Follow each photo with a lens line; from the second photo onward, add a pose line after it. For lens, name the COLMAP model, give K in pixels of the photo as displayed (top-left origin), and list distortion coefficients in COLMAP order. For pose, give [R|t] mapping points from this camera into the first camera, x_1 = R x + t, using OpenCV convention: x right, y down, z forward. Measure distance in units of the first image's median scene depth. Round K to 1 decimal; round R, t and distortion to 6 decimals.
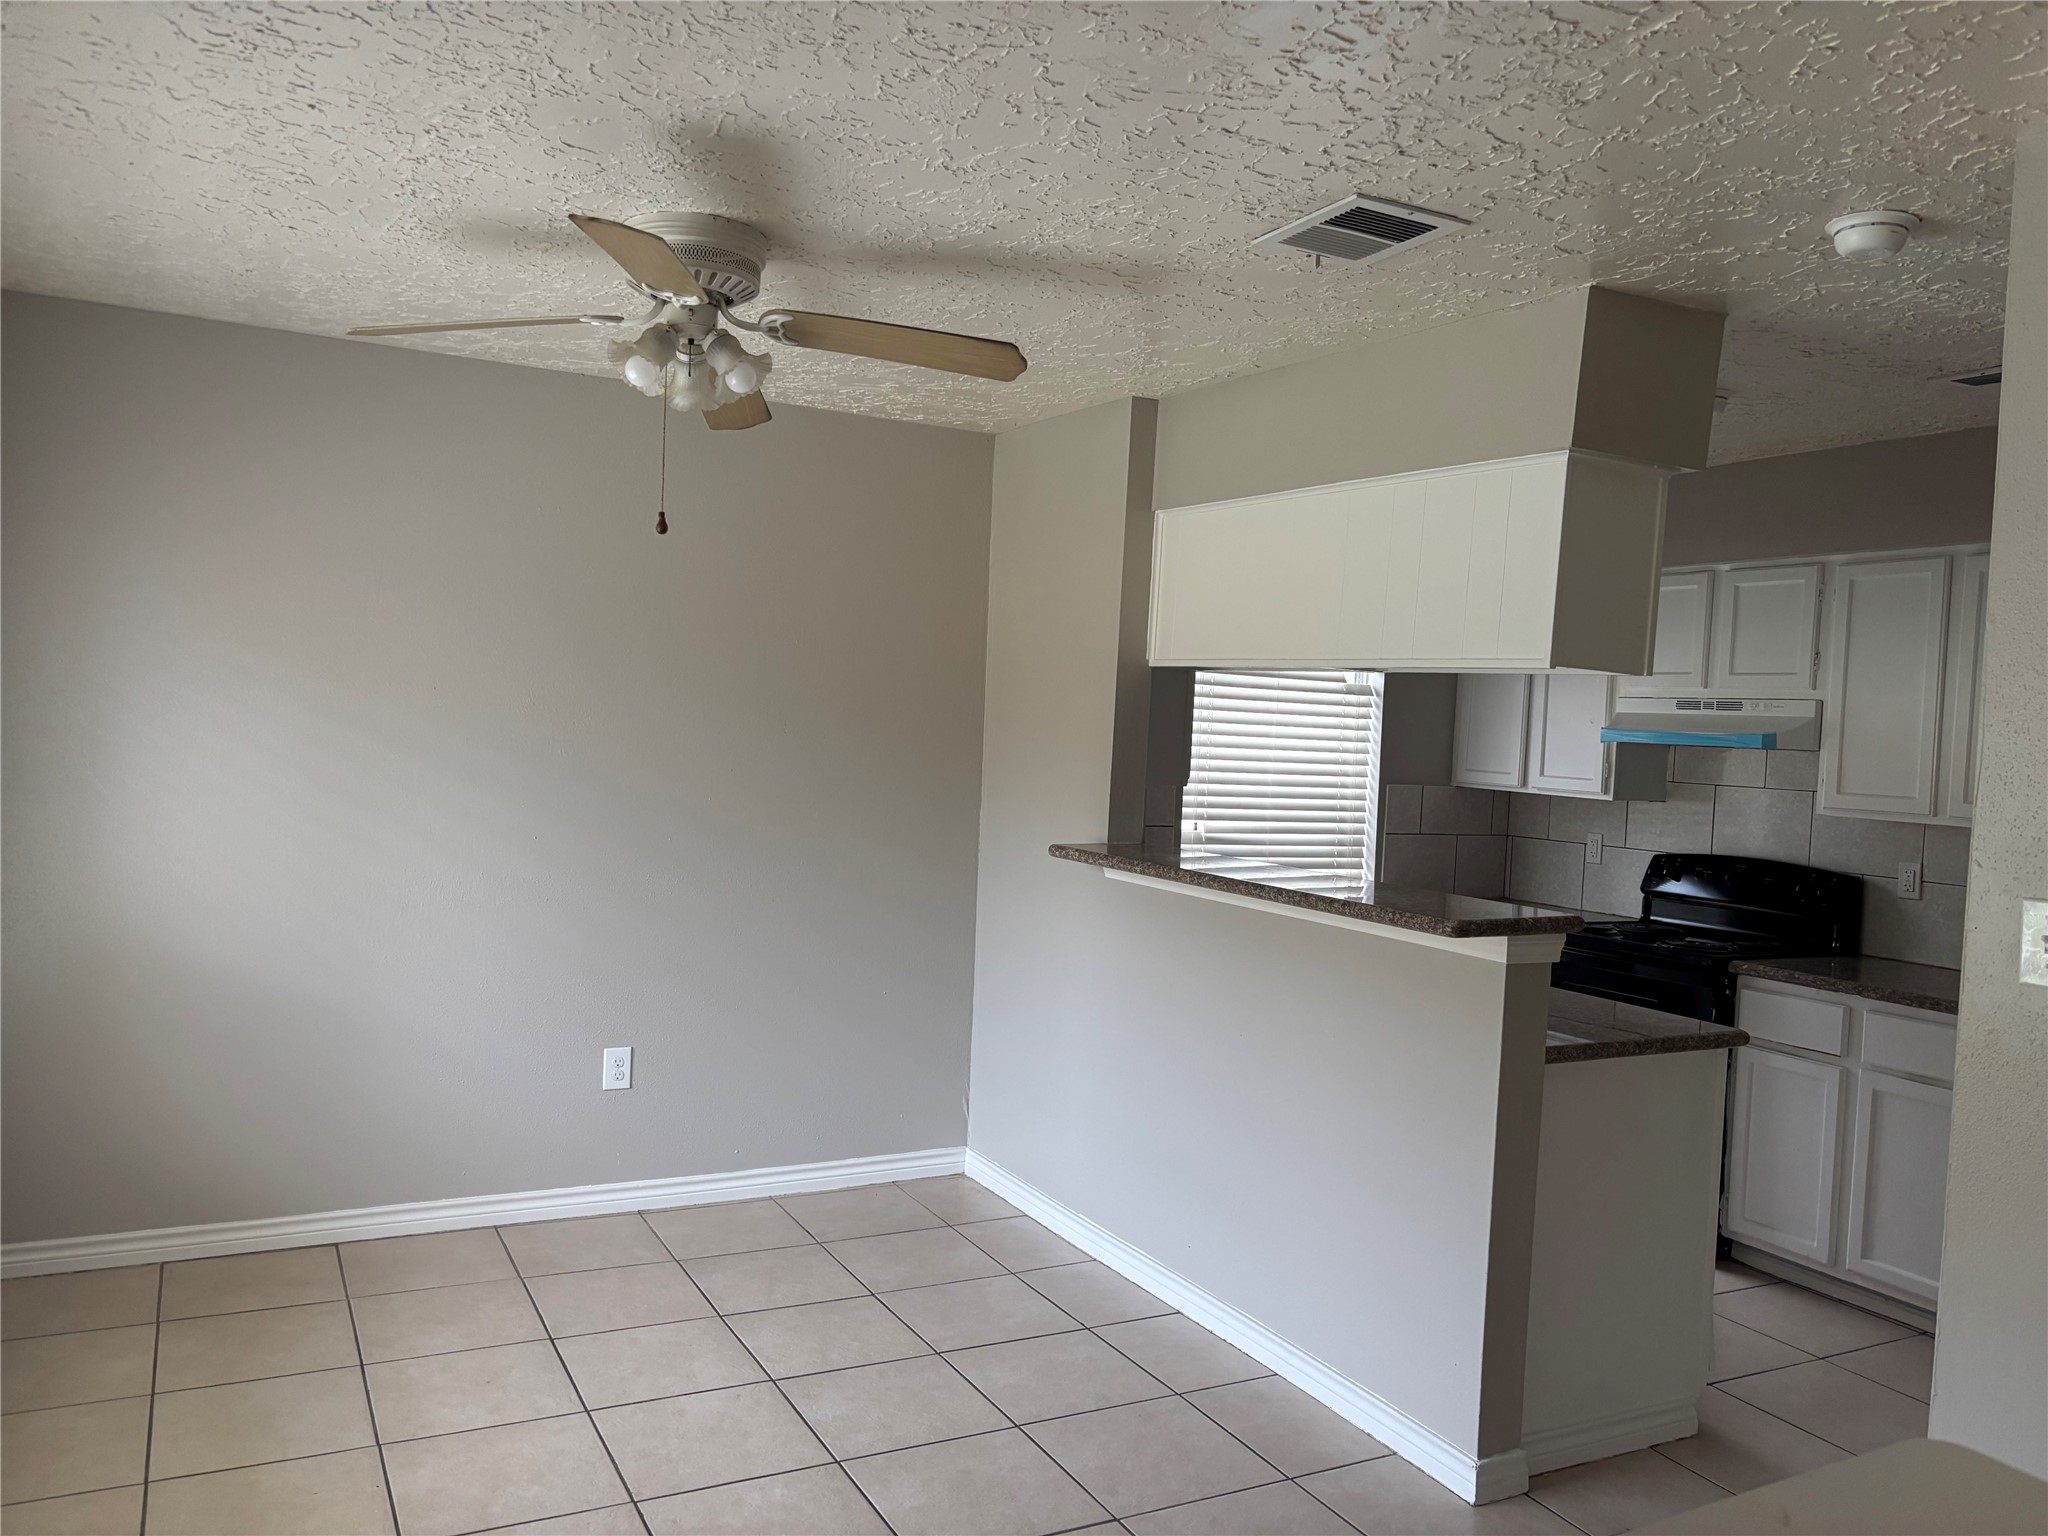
lens RADIAL K [[1542.5, 0, 1026.0], [0, 1542.5, 772.1], [0, 0, 1]] dist [0.055372, -0.001131]
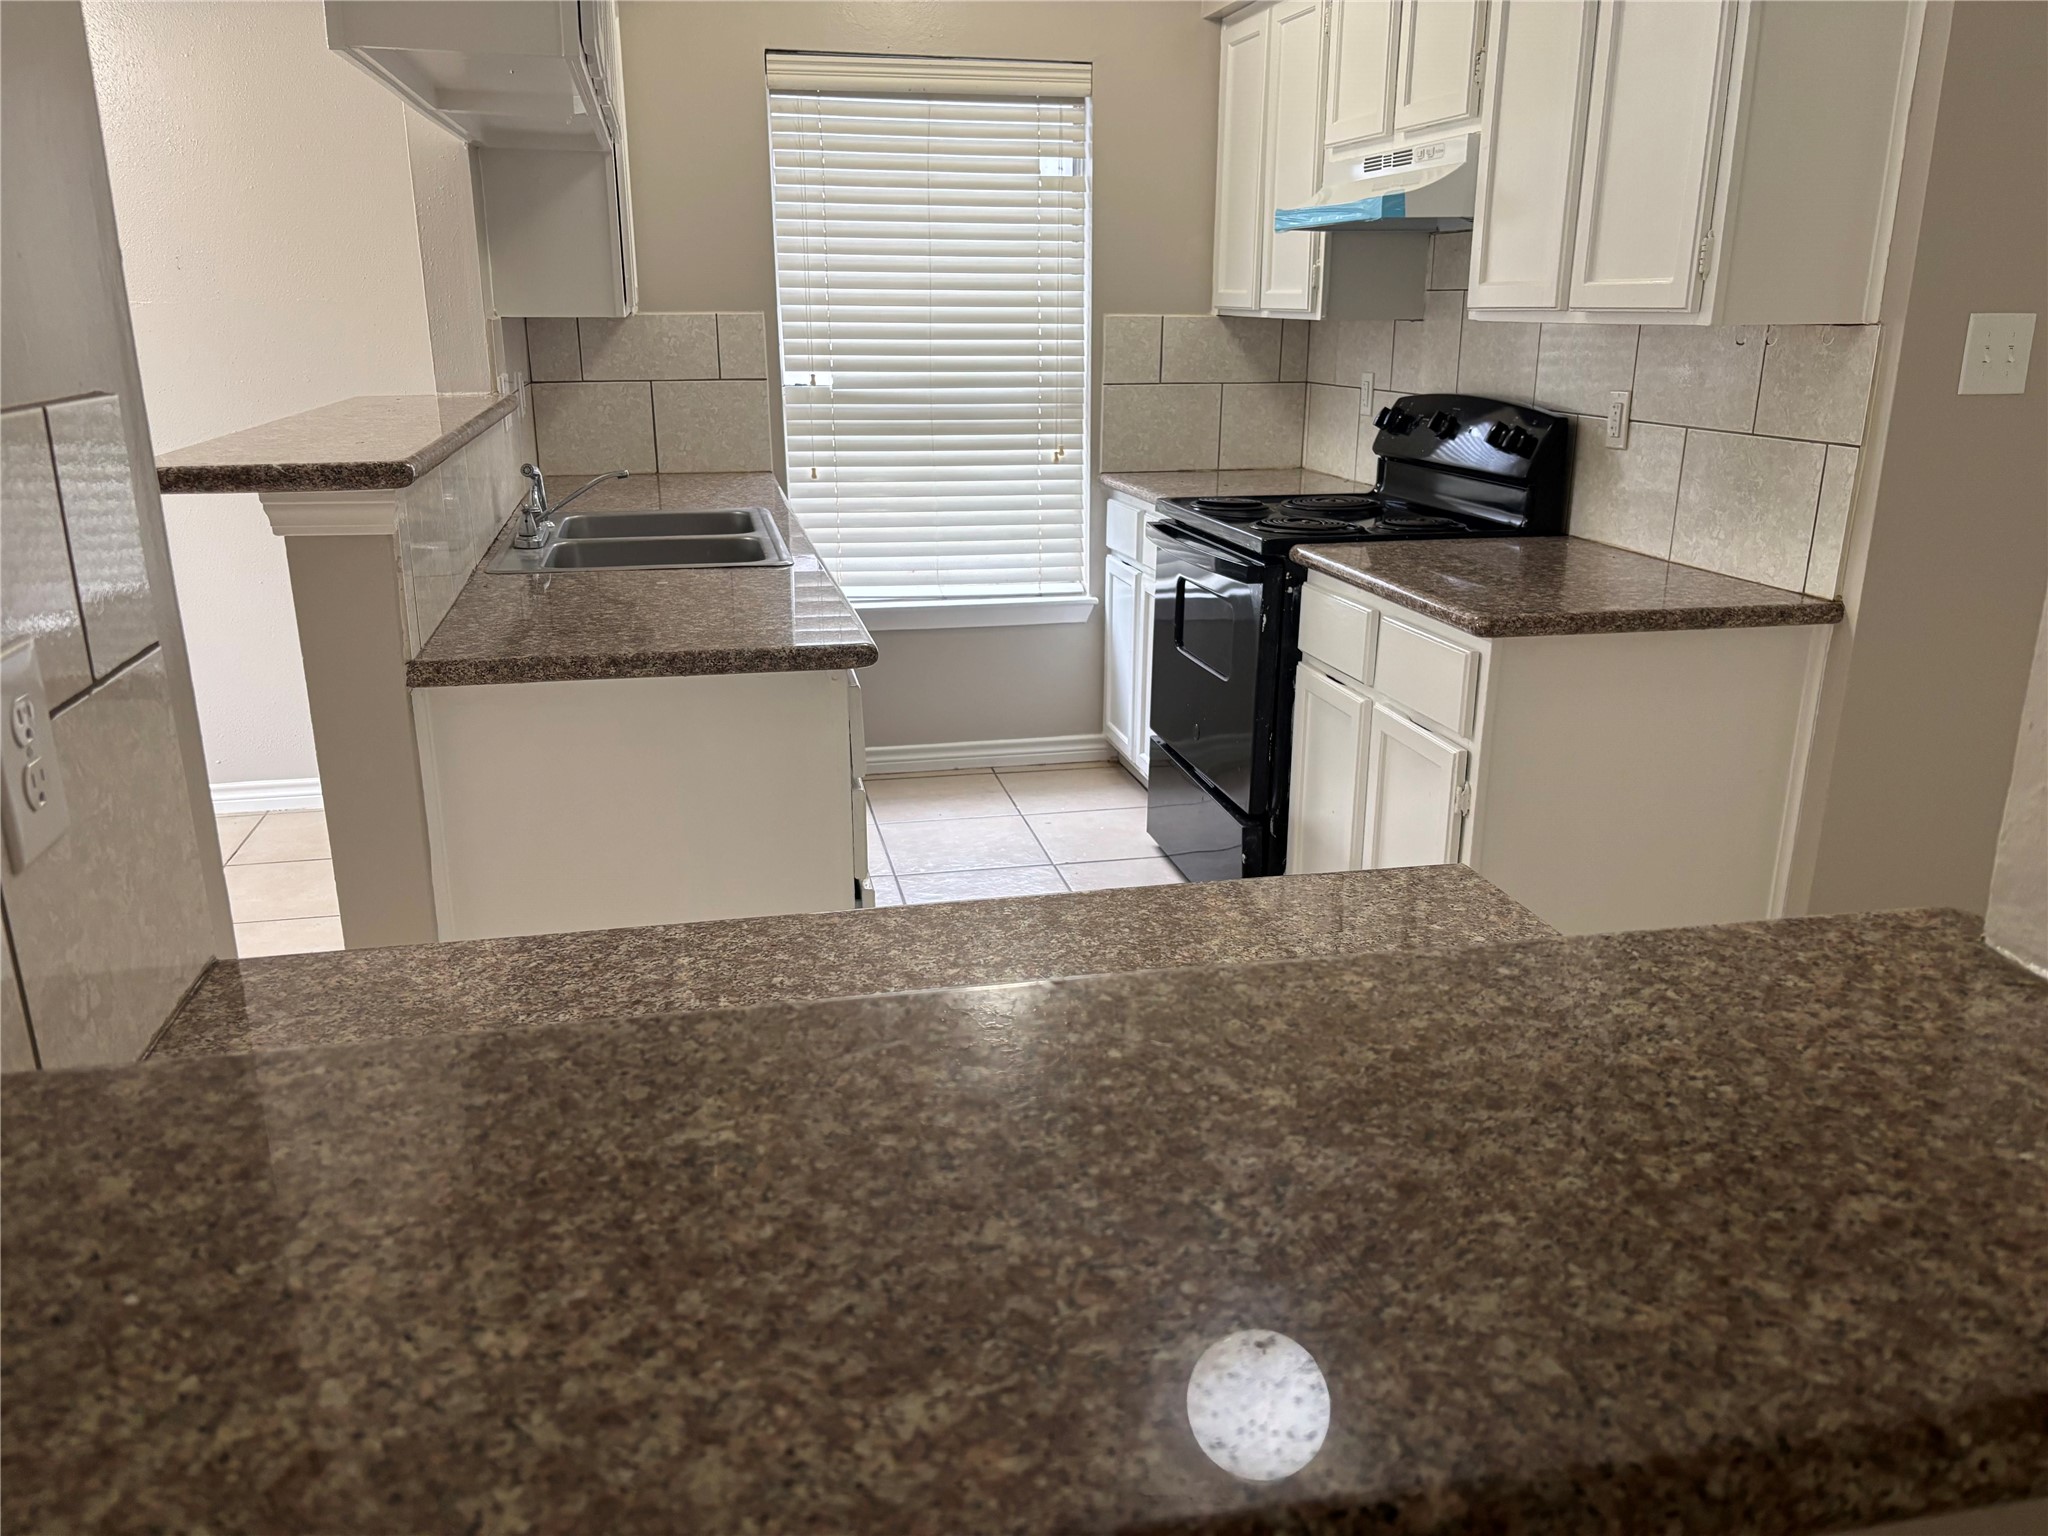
lens RADIAL K [[1542.5, 0, 1020.5], [0, 1542.5, 767.4], [0, 0, 1]] dist [0.055372, -0.001131]
pose [[0.956655, 0.039936, -0.288471, 0.451321], [0.034641, 0.967915, 0.248878, 0.034140], [0.289155, -0.248083, 0.924578, 0.249695]]
